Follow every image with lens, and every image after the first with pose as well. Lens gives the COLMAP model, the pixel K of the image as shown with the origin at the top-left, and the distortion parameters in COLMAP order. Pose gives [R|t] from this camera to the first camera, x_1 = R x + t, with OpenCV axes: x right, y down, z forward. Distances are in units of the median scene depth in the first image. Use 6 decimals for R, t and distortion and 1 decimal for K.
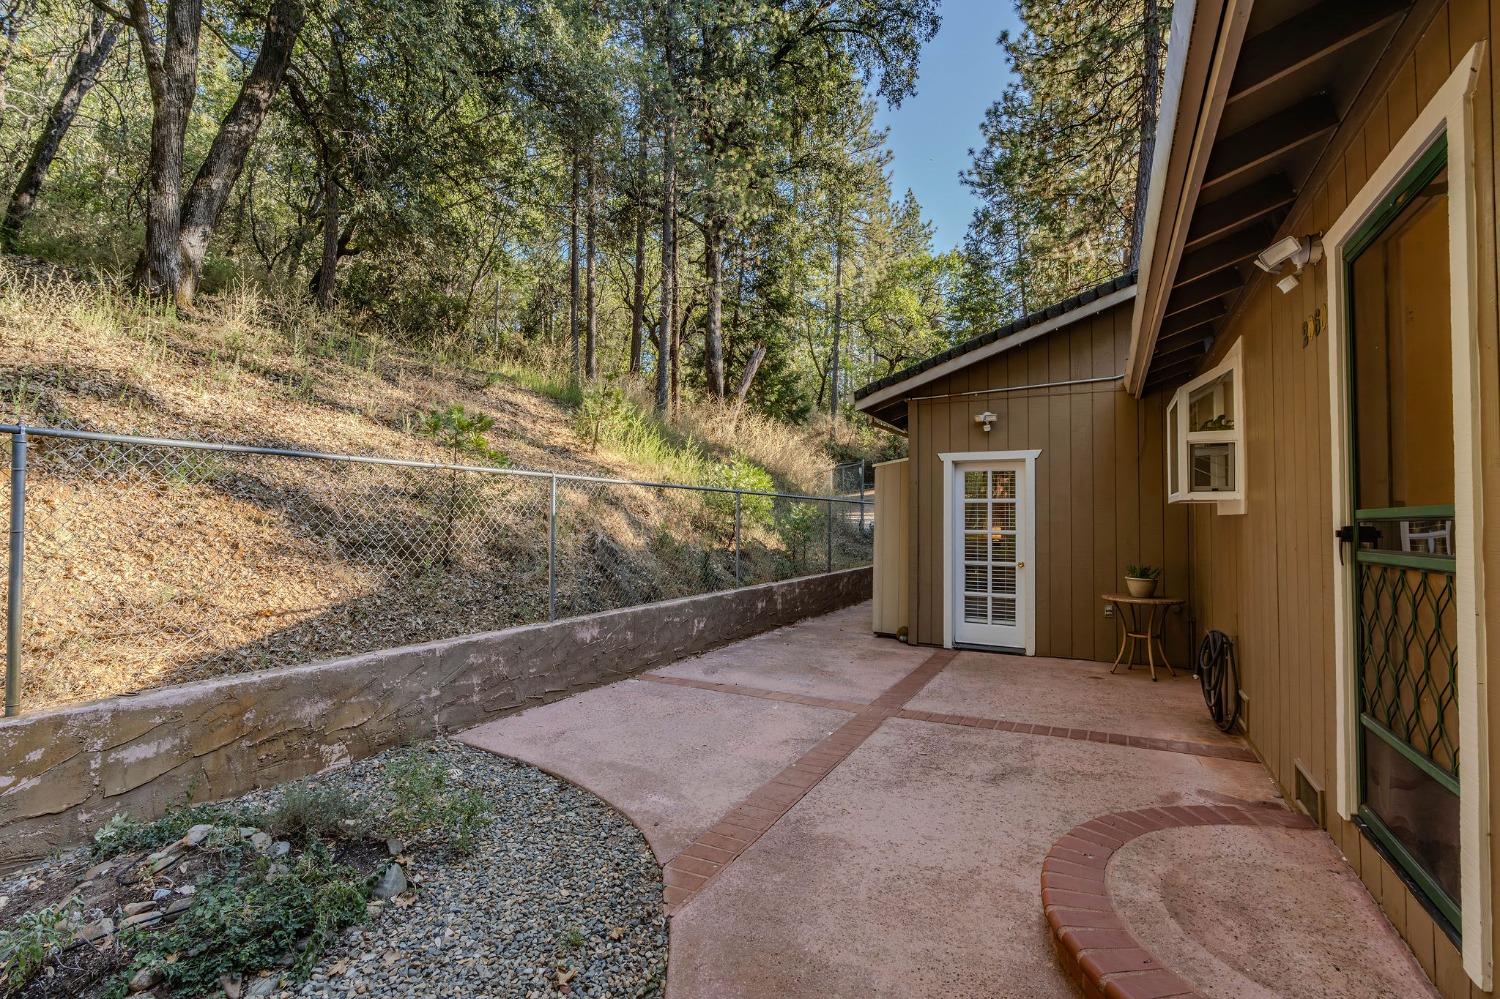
lens RADIAL K [[680.0, 0, 757.2], [0, 680.0, 498.0], [0, 0, 1]] dist [-0.006778, 0.001481]
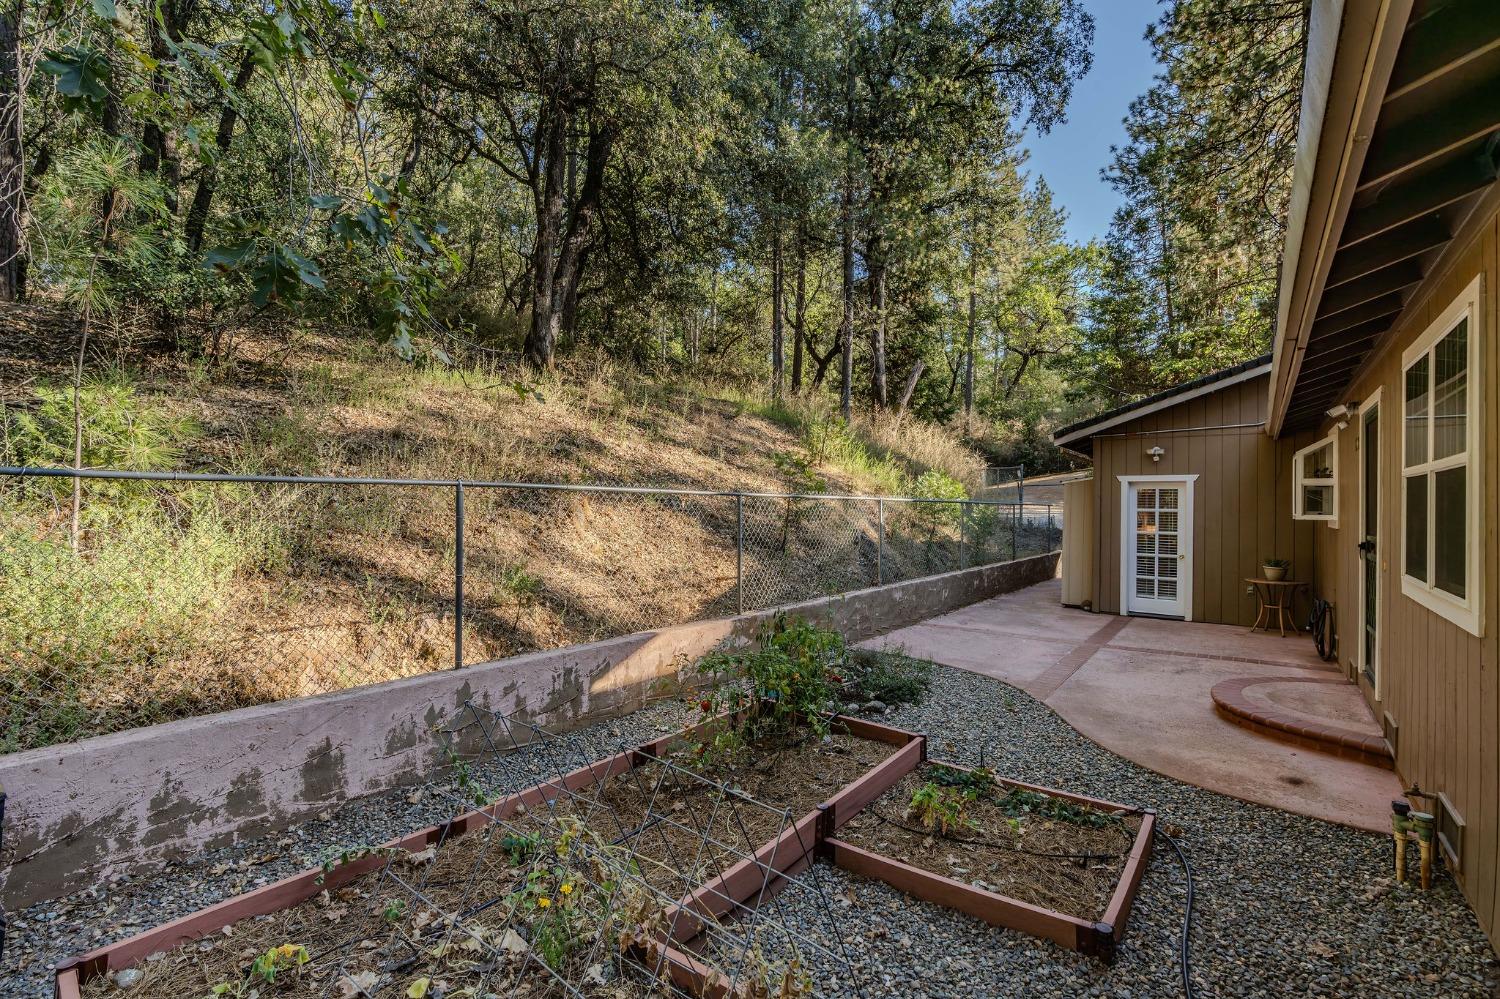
lens RADIAL K [[680.0, 0, 750.0], [0, 680.0, 502.9], [0, 0, 1]] dist [-0.006778, 0.001481]
pose [[0.985999, 0.001479, -0.166742, -0.245975], [0.003045, 0.999634, 0.026871, -0.050879], [0.166721, -0.027003, 0.985634, -0.502588]]
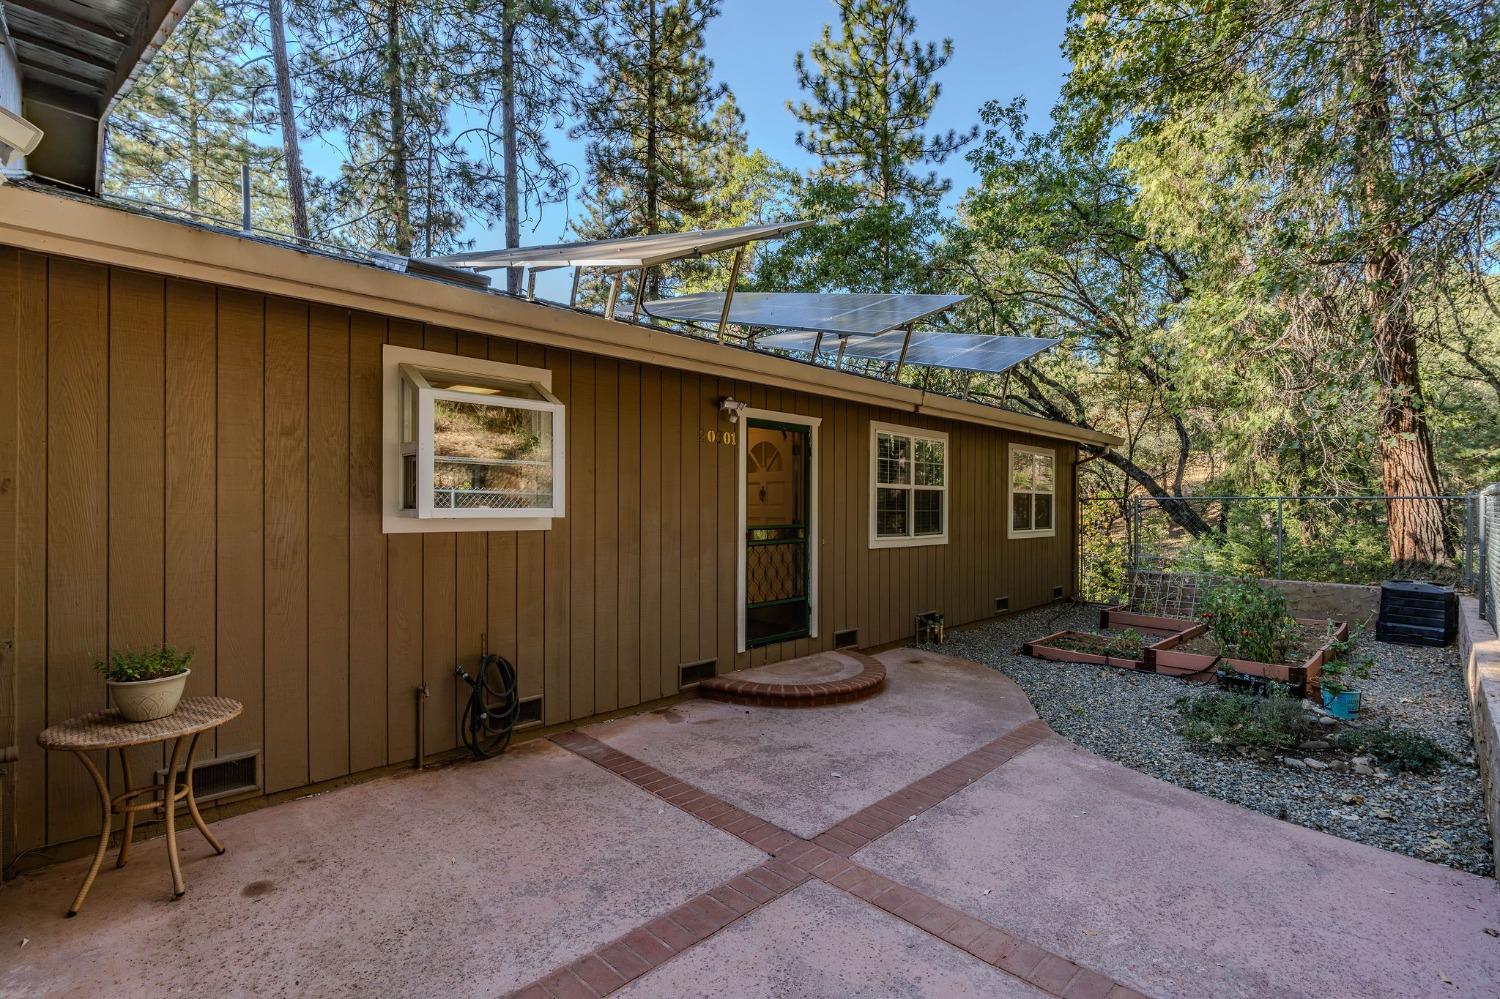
lens RADIAL K [[680.0, 0, 752.0], [0, 680.0, 505.8], [0, 0, 1]] dist [-0.006778, 0.001481]
pose [[-0.951700, -0.009239, 0.306891, 0.029129], [-0.020199, 0.999266, -0.032557, 0.008420], [-0.306365, -0.037183, -0.951188, 1.099851]]
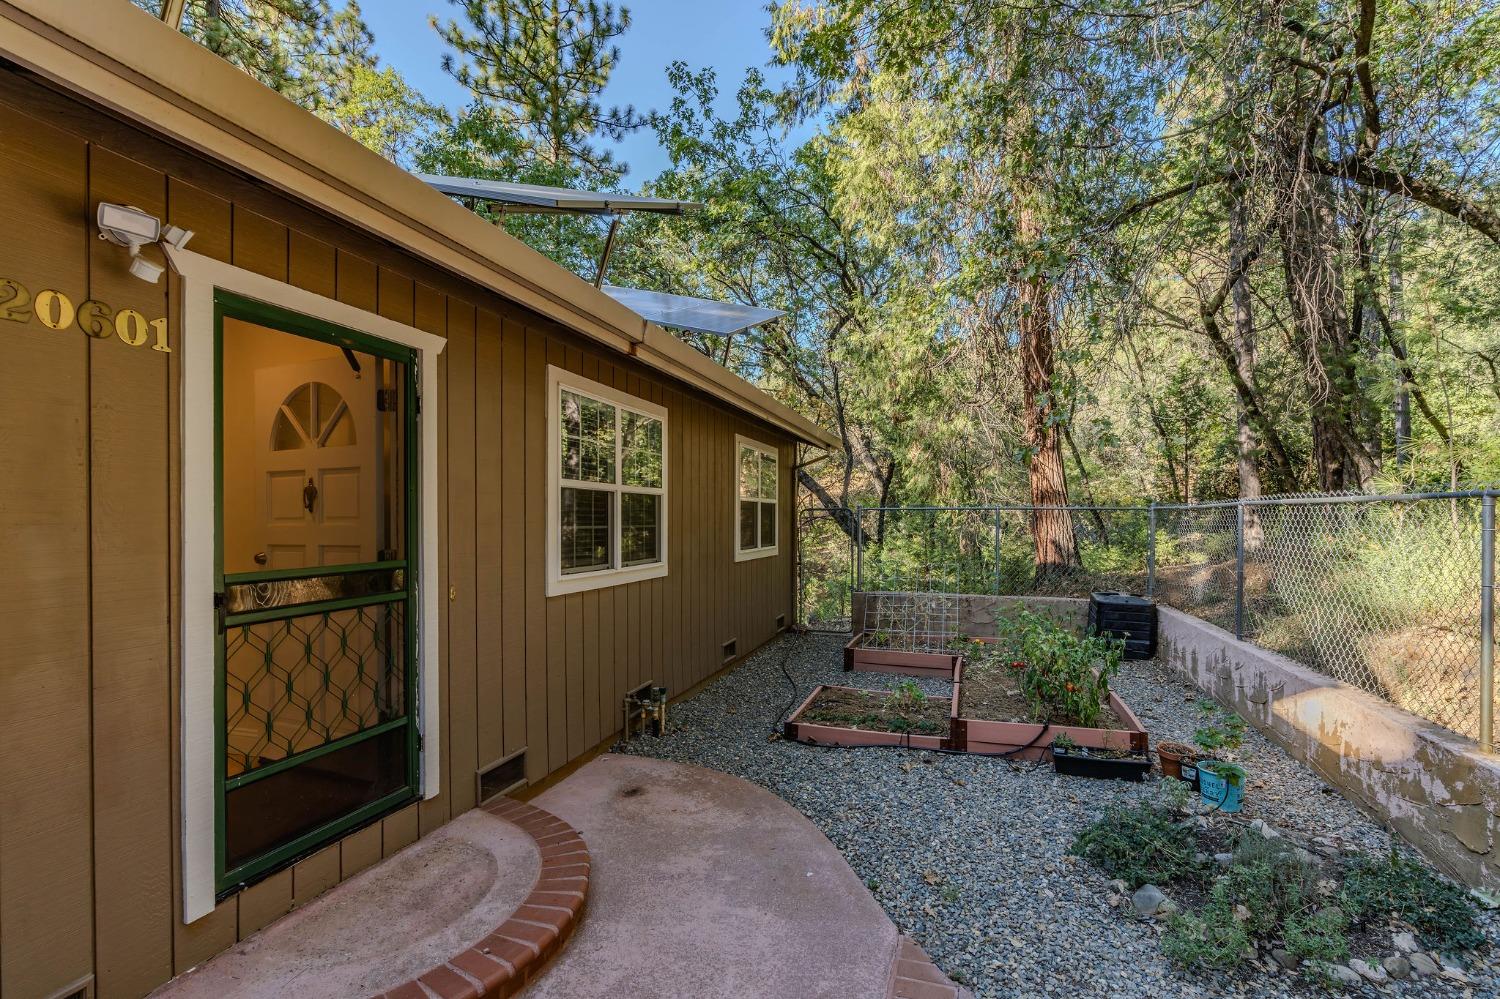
lens RADIAL K [[680.0, 0, 768.9], [0, 680.0, 521.6], [0, 0, 1]] dist [-0.006778, 0.001481]
pose [[-0.982291, -0.005157, -0.187289, 0.097645], [0.000473, 0.999550, -0.030006, -0.008999], [0.187360, -0.029564, -0.981846, 0.675619]]
